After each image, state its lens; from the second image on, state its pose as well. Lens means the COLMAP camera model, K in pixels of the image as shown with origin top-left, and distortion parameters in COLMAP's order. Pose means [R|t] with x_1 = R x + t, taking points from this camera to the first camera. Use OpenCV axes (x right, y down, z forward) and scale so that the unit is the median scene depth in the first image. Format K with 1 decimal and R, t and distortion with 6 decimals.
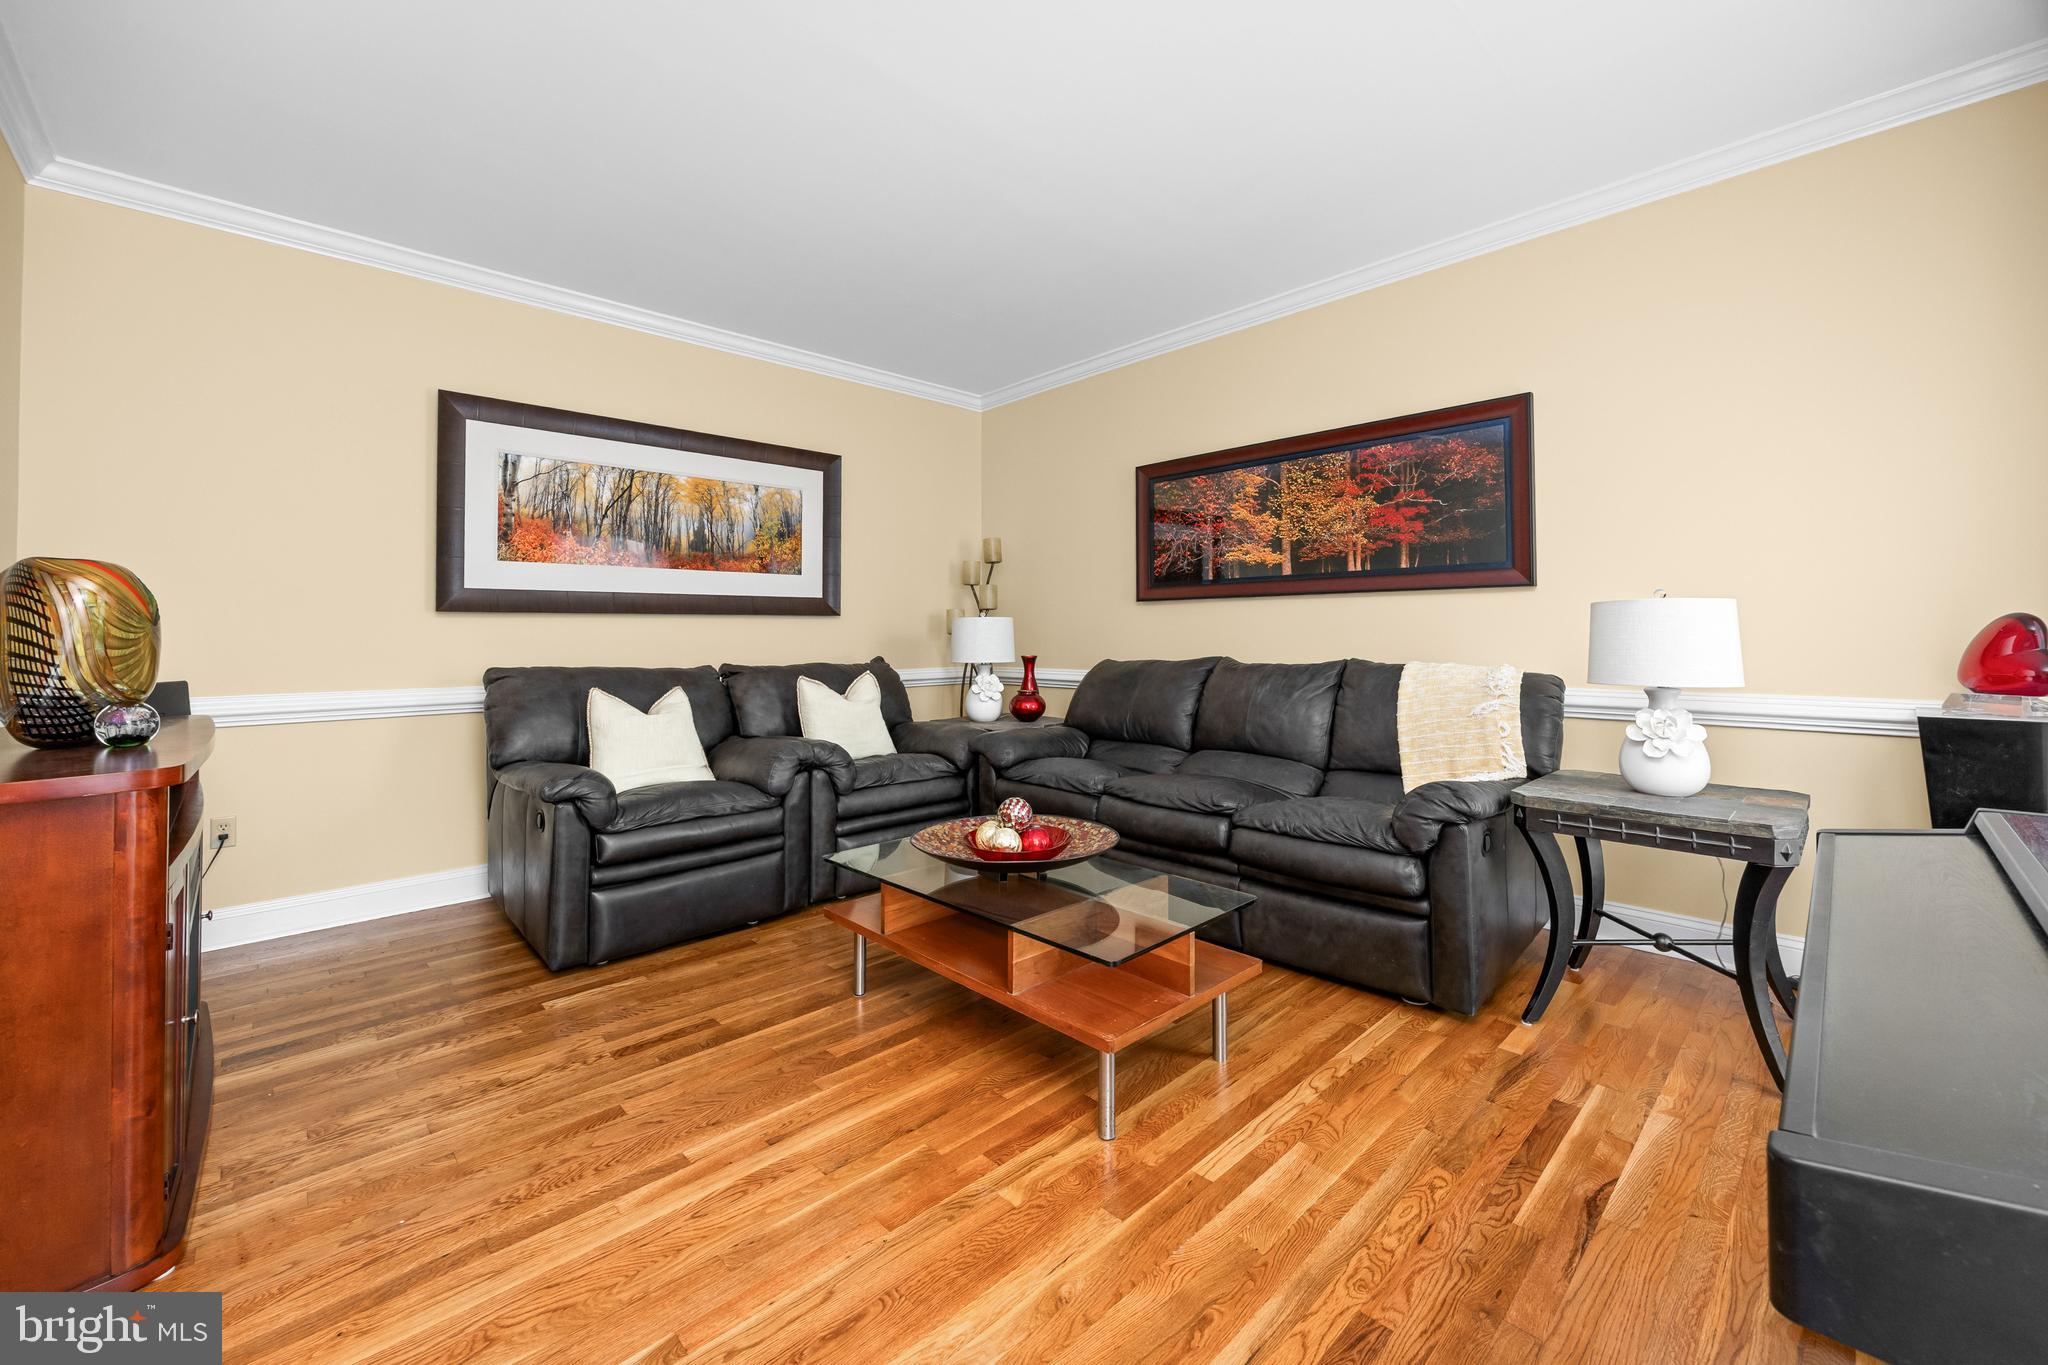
lens RADIAL K [[789.0, 0, 1017.4], [0, 789.0, 629.7], [0, 0, 1]] dist [-0.000098, -0.000029]
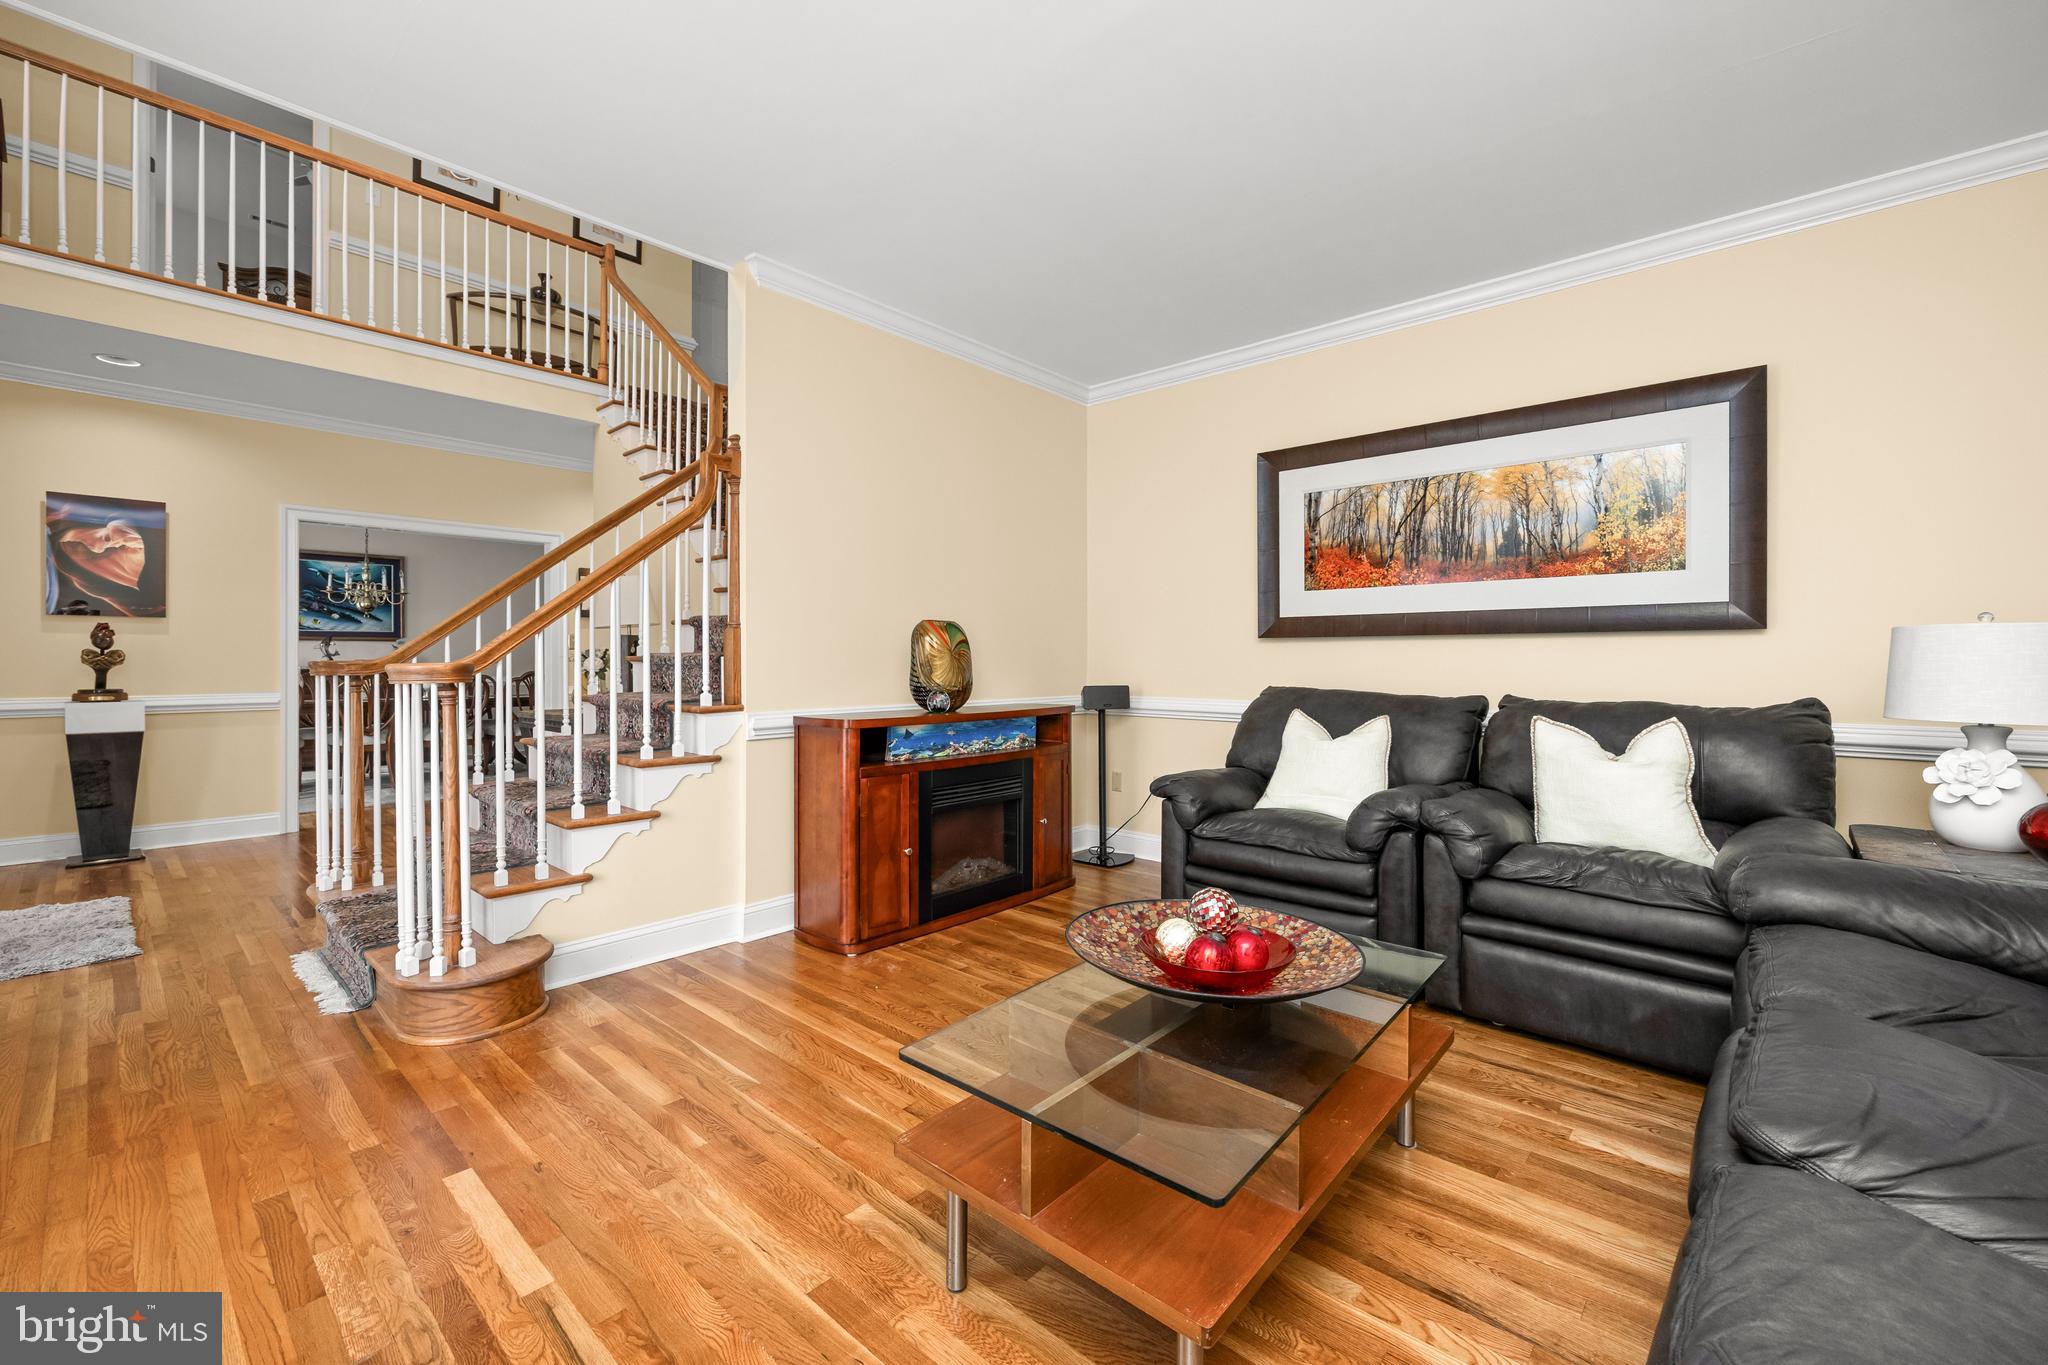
lens RADIAL K [[831.1, 0, 1029.9], [0, 831.1, 669.5], [0, 0, 1]] dist [-0.004251, -0.000272]
pose [[0.108723, 0.016788, -0.993930, 0.438380], [0.000562, 0.999856, 0.016950, 0.003021], [0.994072, -0.002402, 0.108698, 0.457573]]
